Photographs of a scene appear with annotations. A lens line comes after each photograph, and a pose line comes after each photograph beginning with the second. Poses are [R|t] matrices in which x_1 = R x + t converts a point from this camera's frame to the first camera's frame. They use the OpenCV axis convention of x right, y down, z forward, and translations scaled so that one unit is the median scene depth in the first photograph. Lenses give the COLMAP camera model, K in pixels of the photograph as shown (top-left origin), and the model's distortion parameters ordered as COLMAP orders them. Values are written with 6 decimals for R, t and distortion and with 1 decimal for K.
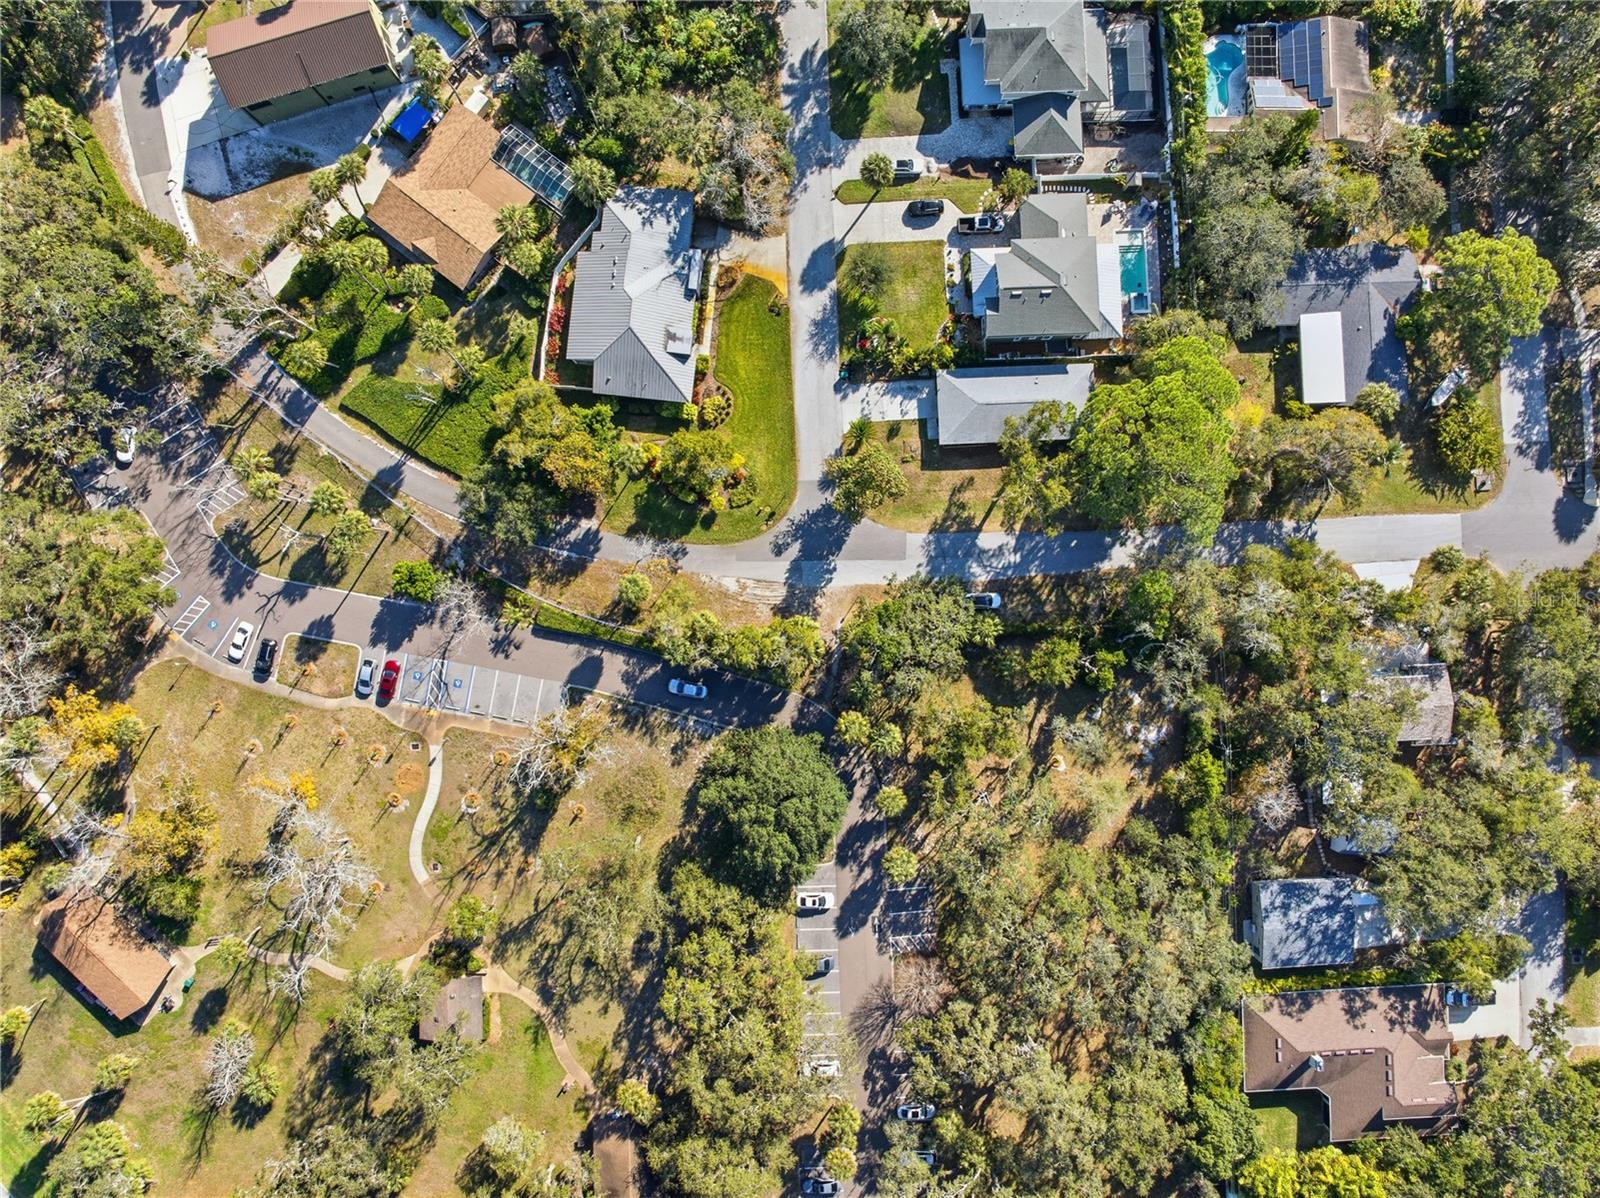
lens RADIAL K [[1117.9, 0, 820.2], [0, 1117.9, 604.6], [0, 0, 1]] dist [-0.007712, -0.003782]
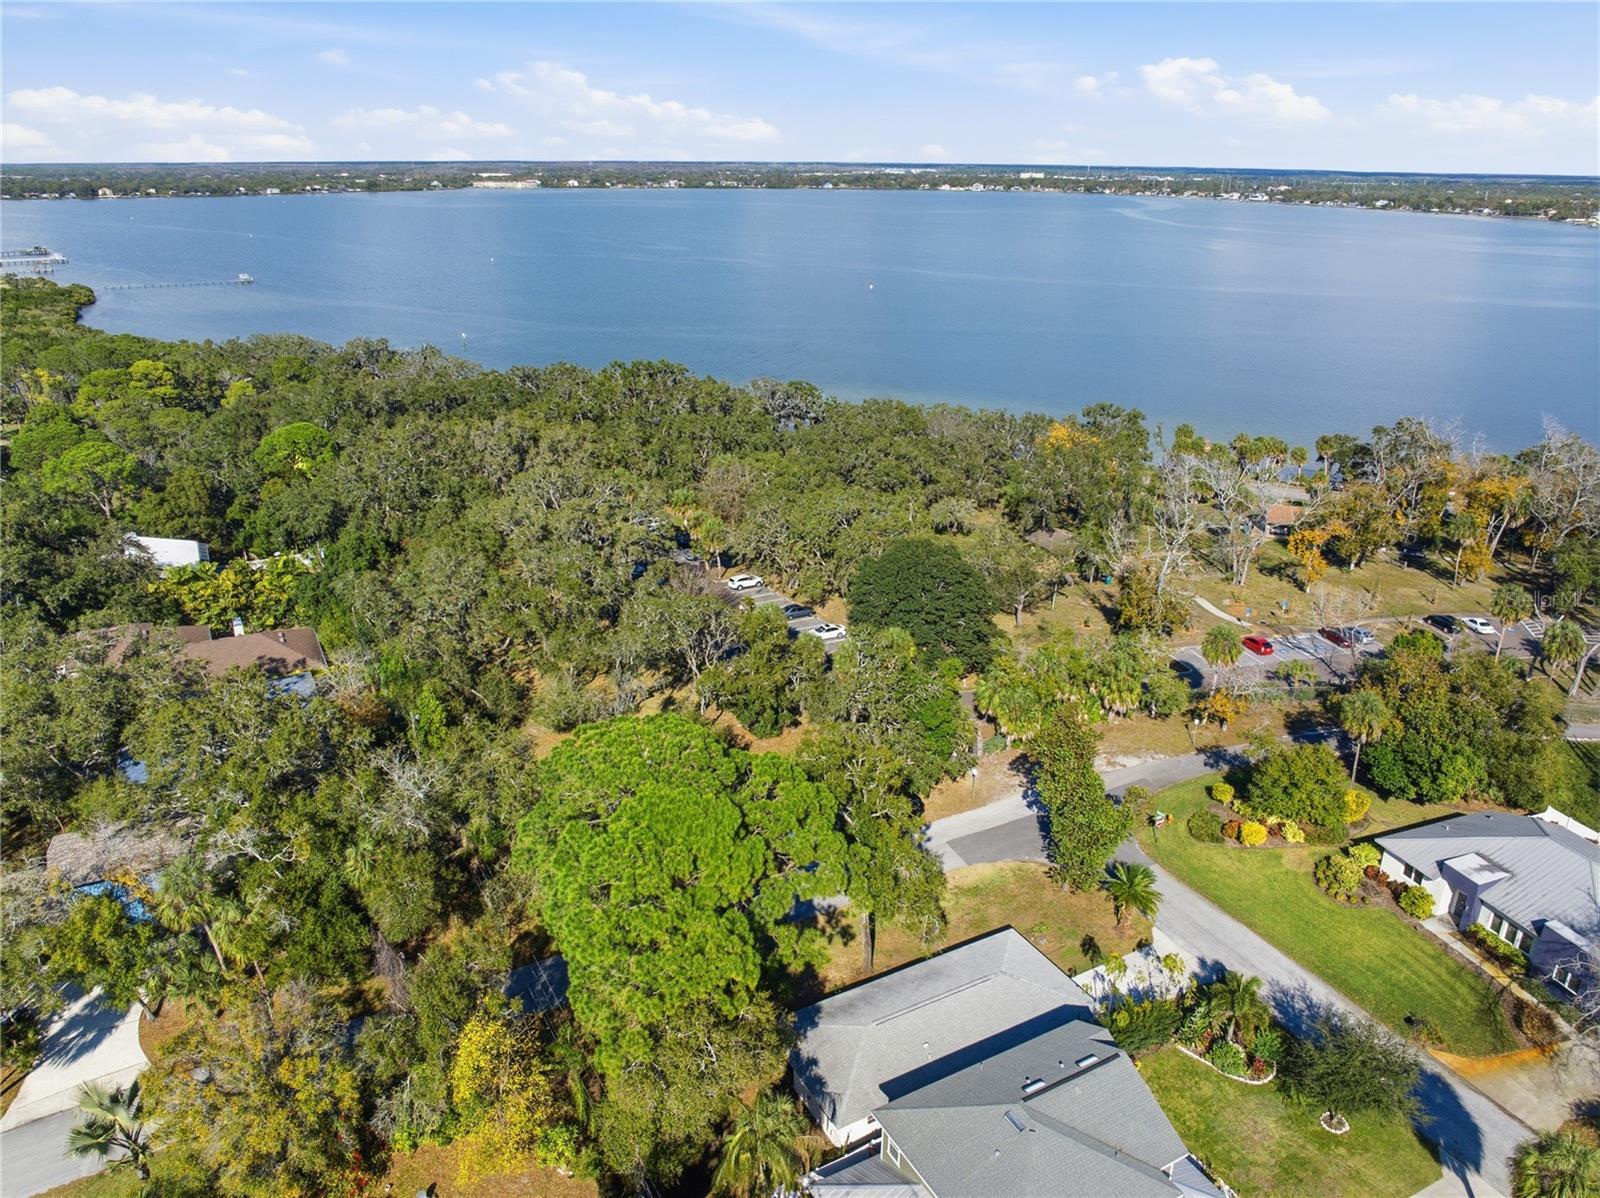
lens RADIAL K [[1126.9, 0, 811.8], [0, 1126.9, 603.5], [0, 0, 1]] dist [-0.005261, -0.044189]
pose [[-0.890879, 0.160467, -0.424953, 0.405356], [-0.454153, -0.333027, 0.826340, -0.502551], [-0.008920, 0.929163, 0.369564, 0.630822]]
